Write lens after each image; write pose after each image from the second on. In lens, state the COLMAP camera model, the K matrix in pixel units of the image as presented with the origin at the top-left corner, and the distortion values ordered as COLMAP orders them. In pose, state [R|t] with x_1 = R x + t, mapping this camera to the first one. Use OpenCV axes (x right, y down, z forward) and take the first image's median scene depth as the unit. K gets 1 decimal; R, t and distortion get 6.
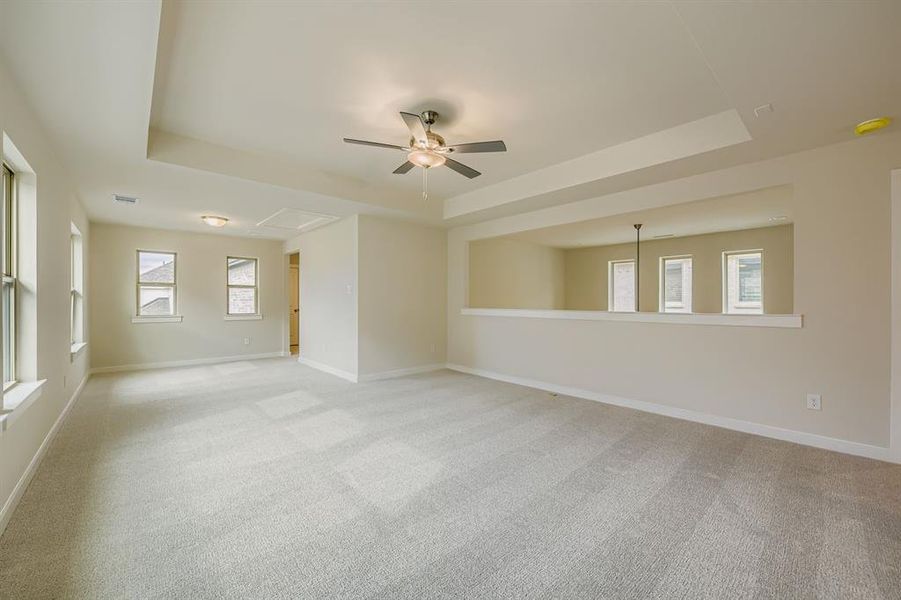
lens RADIAL K [[365.7, 0, 450.7], [0, 365.7, 298.2], [0, 0, 1]] dist [-0.001469, -0.001226]
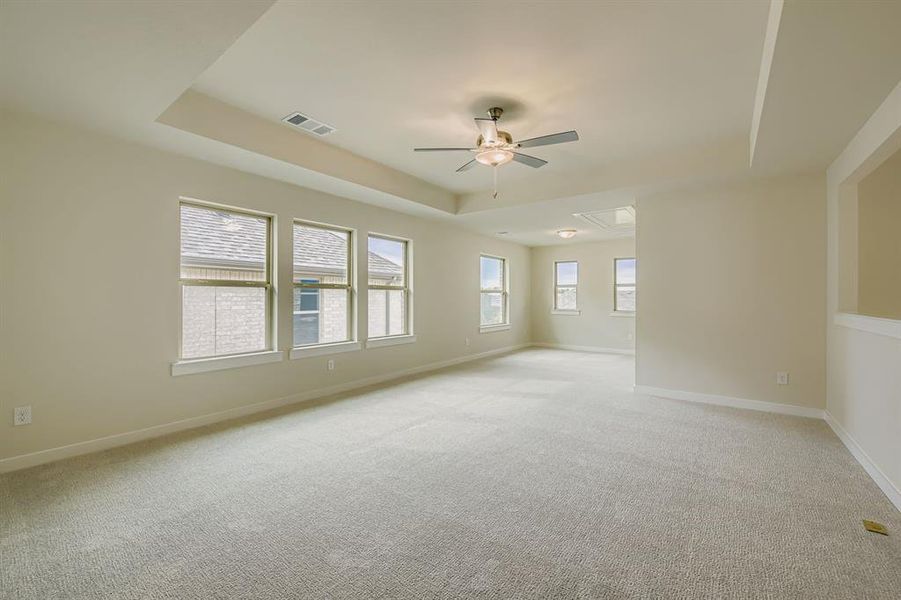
lens RADIAL K [[365.7, 0, 450.4], [0, 365.7, 303.5], [0, 0, 1]] dist [-0.001469, -0.001226]
pose [[0.197285, 0.019394, -0.980154, 0.474555], [-0.000205, 0.999805, 0.019741, -0.000952], [0.980346, -0.003694, 0.197251, 0.361044]]
